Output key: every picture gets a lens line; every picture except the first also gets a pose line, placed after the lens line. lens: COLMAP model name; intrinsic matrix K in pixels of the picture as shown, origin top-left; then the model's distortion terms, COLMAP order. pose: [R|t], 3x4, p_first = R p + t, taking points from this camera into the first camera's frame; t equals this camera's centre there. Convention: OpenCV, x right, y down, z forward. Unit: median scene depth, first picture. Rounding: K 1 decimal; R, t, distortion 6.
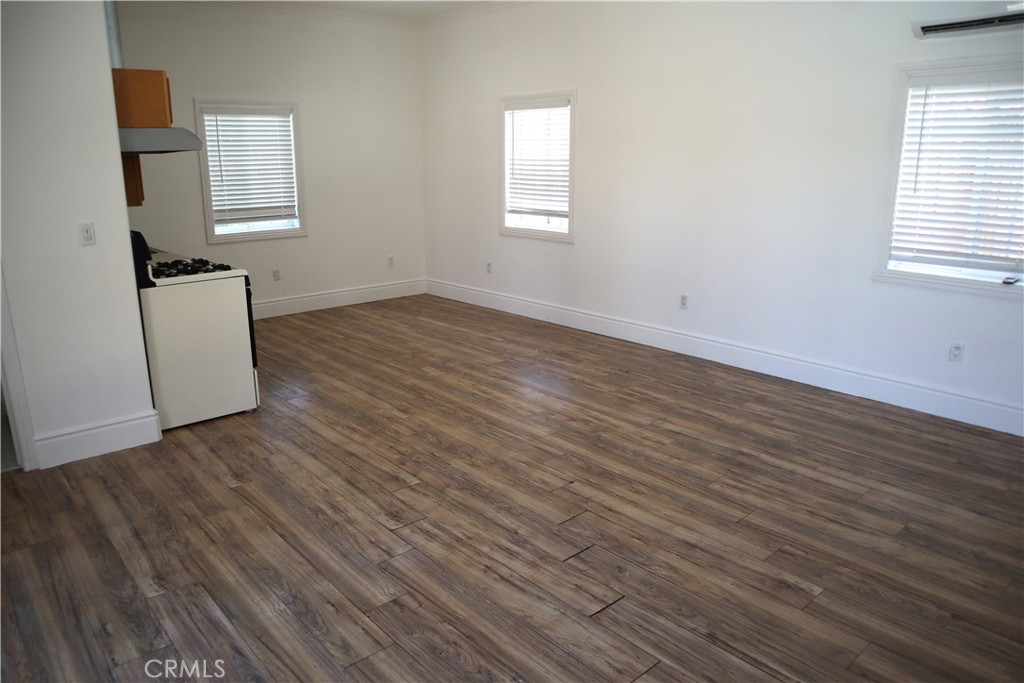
lens RADIAL K [[708.1, 0, 511.9], [0, 708.1, 347.7], [0, 0, 1]] dist [-0.131543, 0.077088]
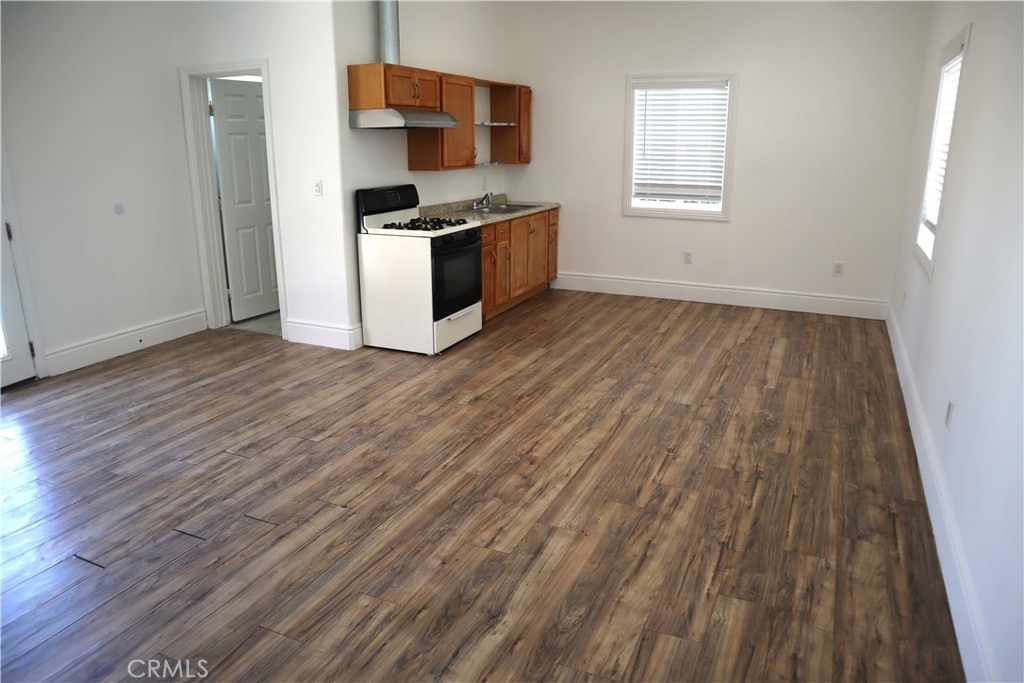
lens RADIAL K [[708.1, 0, 511.9], [0, 708.1, 347.7], [0, 0, 1]] dist [-0.131543, 0.077088]
pose [[0.402985, 0.265300, -0.875910, 0.760290], [-0.237143, 0.954645, 0.180043, -0.178189], [0.883949, 0.135162, 0.447622, 0.656772]]
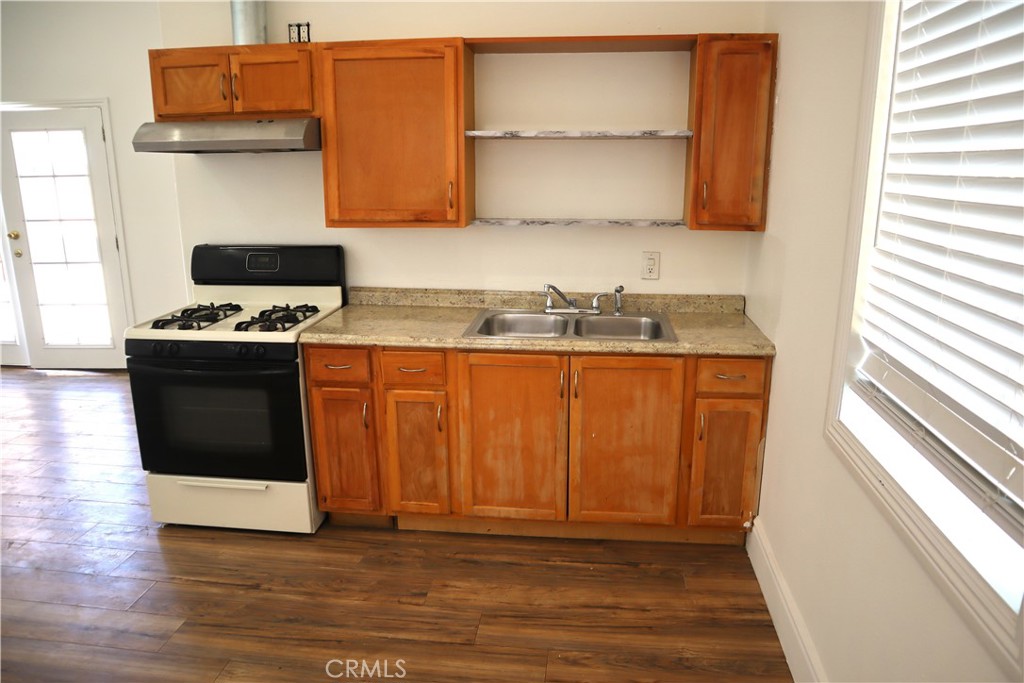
lens RADIAL K [[708.1, 0, 511.9], [0, 708.1, 347.7], [0, 0, 1]] dist [-0.131543, 0.077088]
pose [[-0.749443, 0.174469, -0.638667, -0.231712], [-0.164307, 0.885463, 0.434694, -0.464551], [0.641356, 0.430715, -0.634938, 1.734344]]
